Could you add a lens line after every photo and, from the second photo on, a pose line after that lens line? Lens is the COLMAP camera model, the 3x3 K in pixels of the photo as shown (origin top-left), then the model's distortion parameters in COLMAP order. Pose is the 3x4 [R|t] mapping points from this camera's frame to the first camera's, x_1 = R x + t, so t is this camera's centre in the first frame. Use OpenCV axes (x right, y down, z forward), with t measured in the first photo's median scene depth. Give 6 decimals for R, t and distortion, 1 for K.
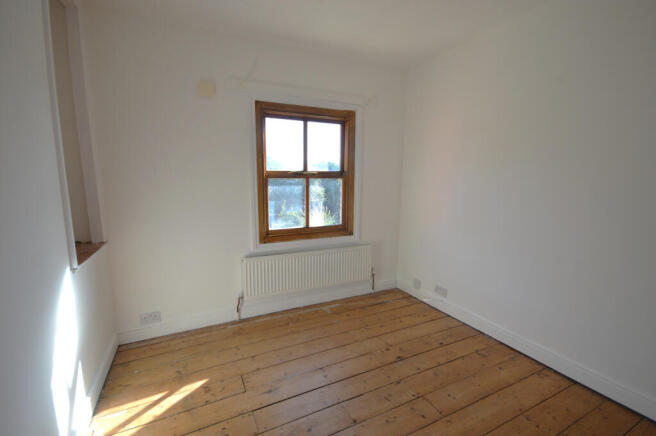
lens RADIAL K [[300.1, 0, 324.7], [0, 300.1, 221.9], [0, 0, 1]] dist [0.003173, -0.000414]
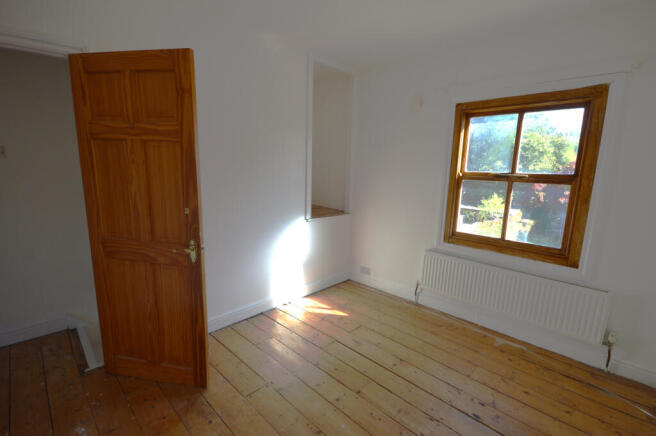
lens RADIAL K [[300.1, 0, 324.7], [0, 300.1, 222.8], [0, 0, 1]] dist [0.003173, -0.000414]
pose [[0.321244, 0.173741, -0.930922, 0.601651], [-0.175242, 0.976955, 0.121859, -0.045928], [0.930641, 0.123990, 0.344288, 0.248677]]
